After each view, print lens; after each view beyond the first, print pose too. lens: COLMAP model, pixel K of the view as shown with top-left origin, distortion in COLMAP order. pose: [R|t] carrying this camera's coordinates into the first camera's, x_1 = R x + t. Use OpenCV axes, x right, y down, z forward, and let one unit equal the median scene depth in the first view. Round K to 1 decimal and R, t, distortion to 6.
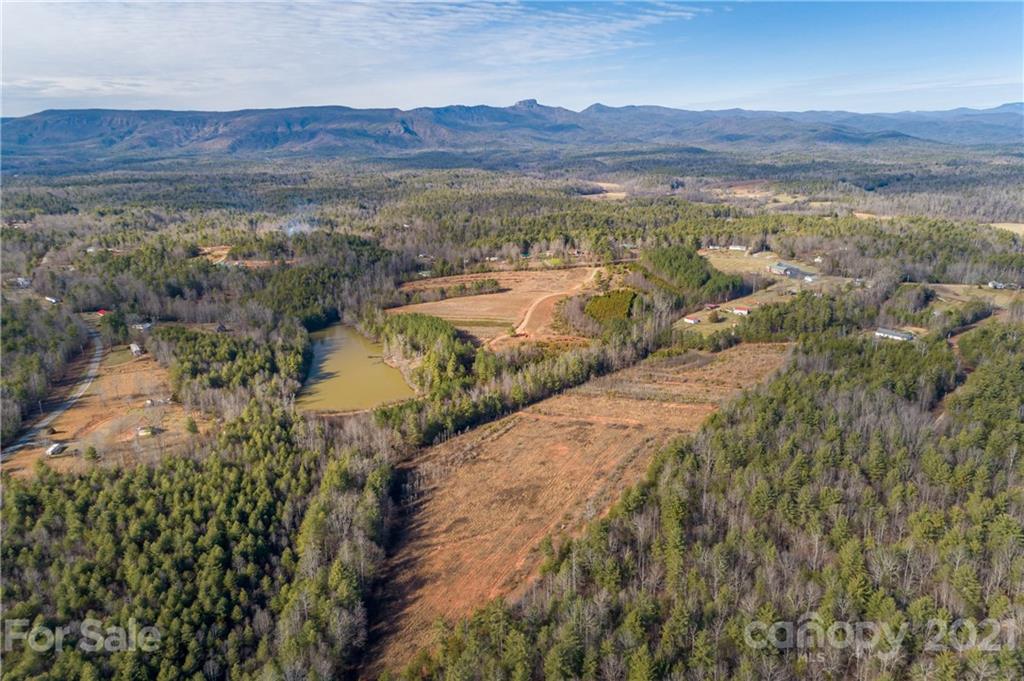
lens RADIAL K [[693.1, 0, 517.7], [0, 693.1, 341.3], [0, 0, 1]] dist [0.025668, 0.010198]
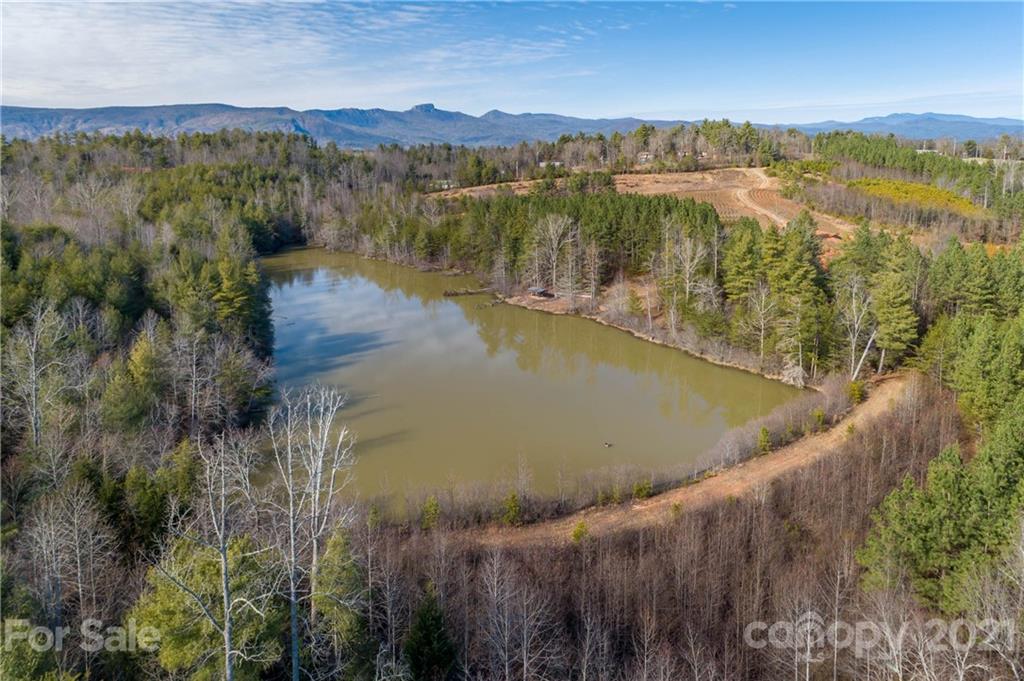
lens RADIAL K [[693.1, 0, 504.7], [0, 693.1, 331.4], [0, 0, 1]] dist [0.025668, 0.010198]
pose [[0.990354, -0.034213, 0.134271, -0.188015], [0.039077, 0.998666, -0.033763, 0.042376], [-0.132937, 0.038684, 0.990369, 0.539832]]
